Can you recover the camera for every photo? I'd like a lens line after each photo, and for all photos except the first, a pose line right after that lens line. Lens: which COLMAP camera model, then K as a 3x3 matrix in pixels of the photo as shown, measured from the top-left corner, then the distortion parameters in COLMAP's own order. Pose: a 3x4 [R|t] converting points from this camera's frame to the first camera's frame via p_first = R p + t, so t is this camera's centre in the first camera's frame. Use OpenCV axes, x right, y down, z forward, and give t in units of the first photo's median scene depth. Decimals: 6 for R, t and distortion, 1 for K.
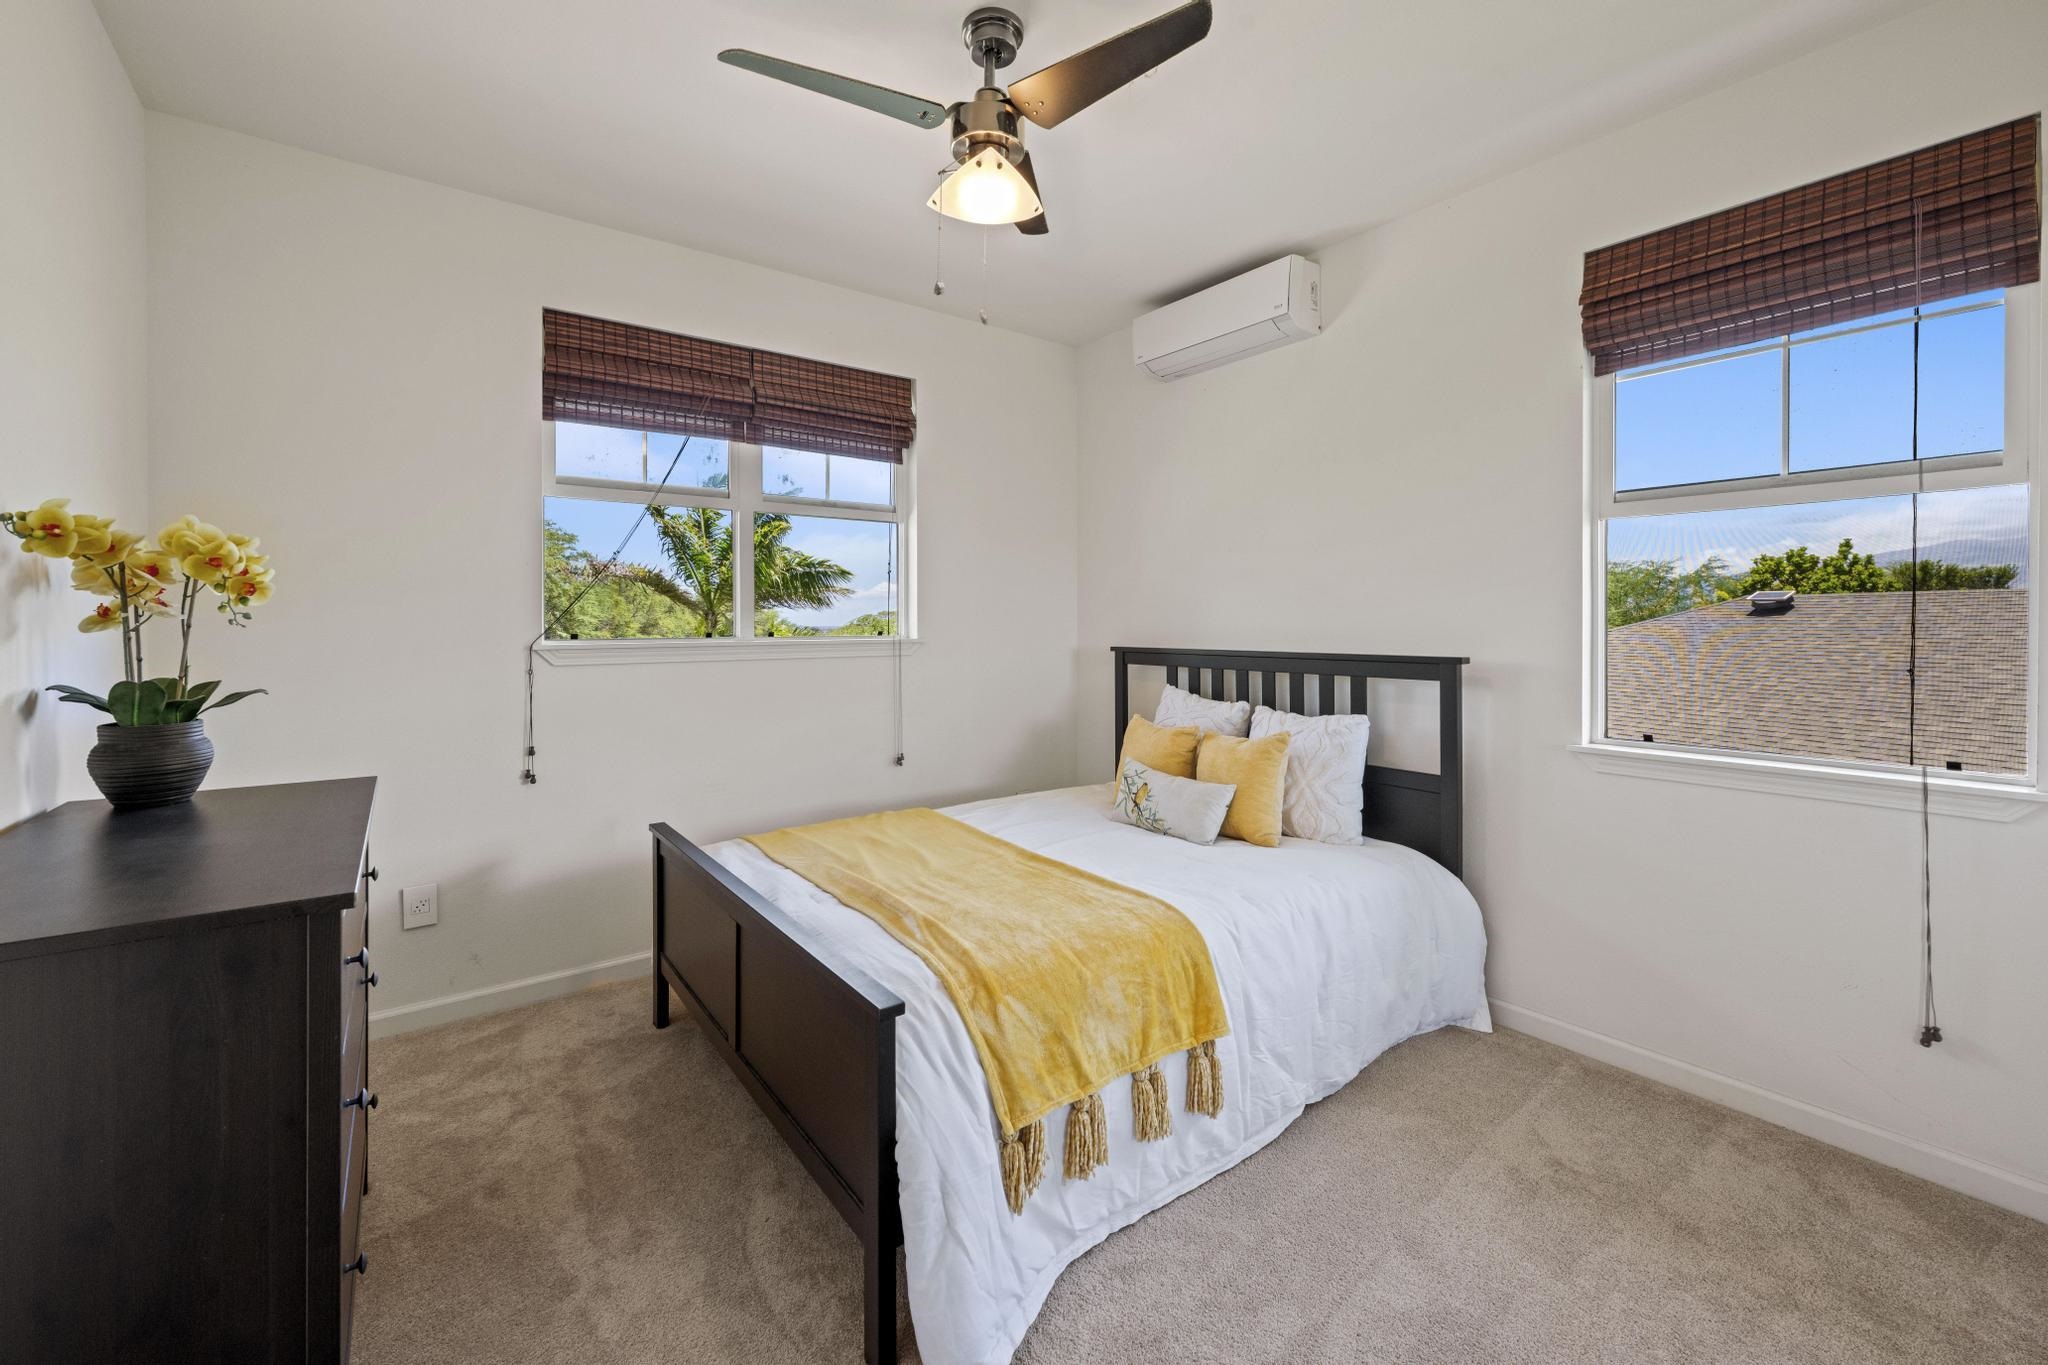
lens RADIAL K [[820.2, 0, 1018.4], [0, 820.2, 623.5], [0, 0, 1]] dist [-0.000022, -0.000060]
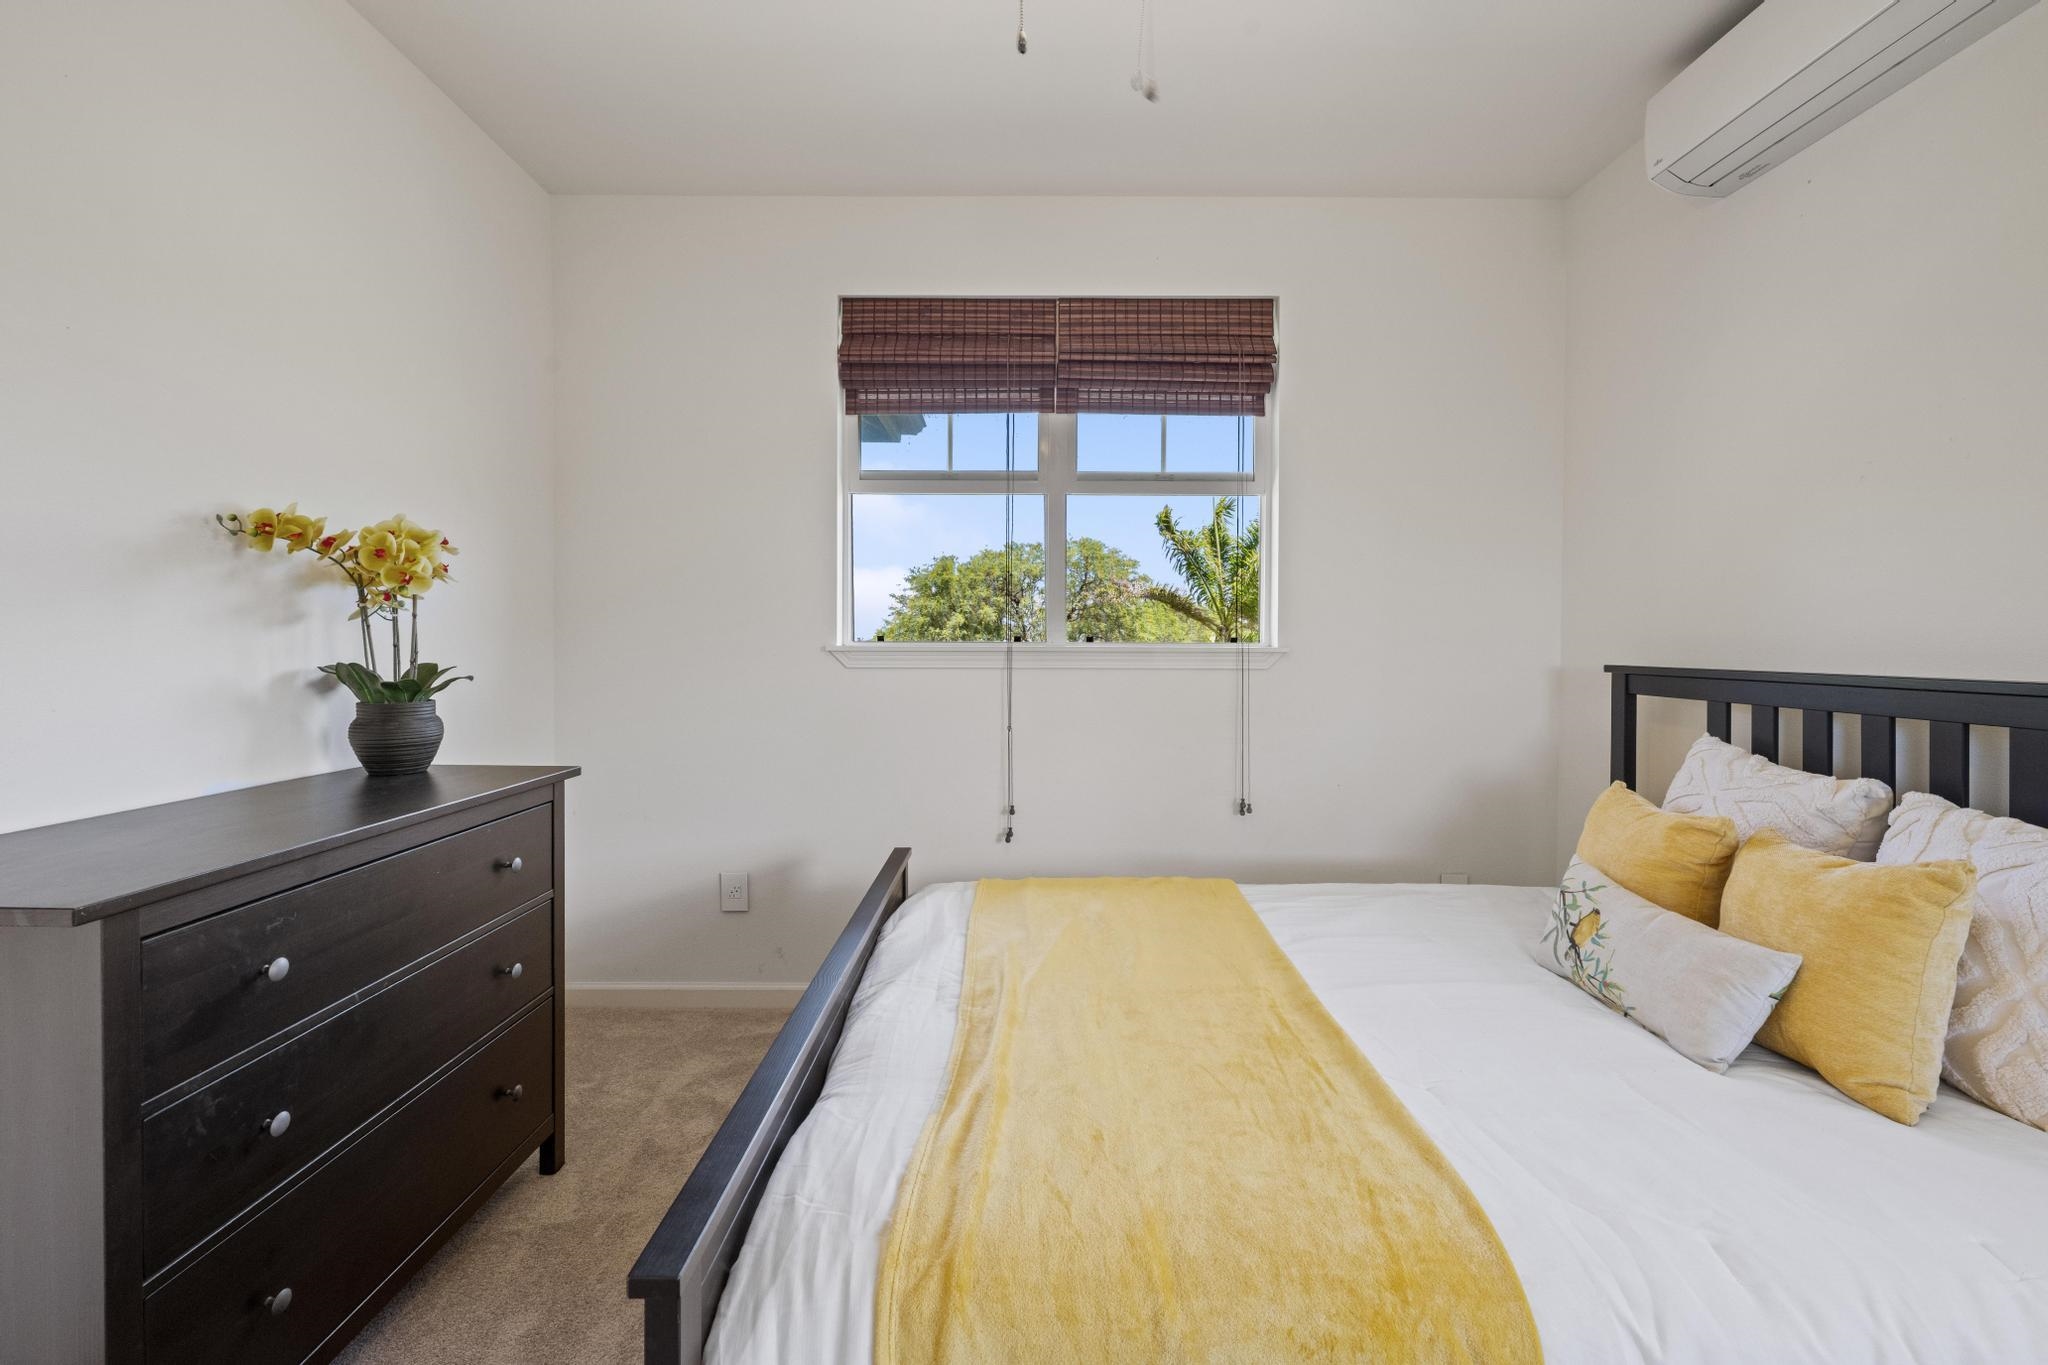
lens RADIAL K [[825.4, 0, 1019.6], [0, 825.4, 654.9], [0, 0, 1]] dist [-0.002303, -0.000172]
pose [[0.803059, 0.017624, -0.595639, 0.161037], [-0.007867, 0.999789, 0.018975, 0.015212], [0.595848, -0.010553, 0.803028, 0.309753]]
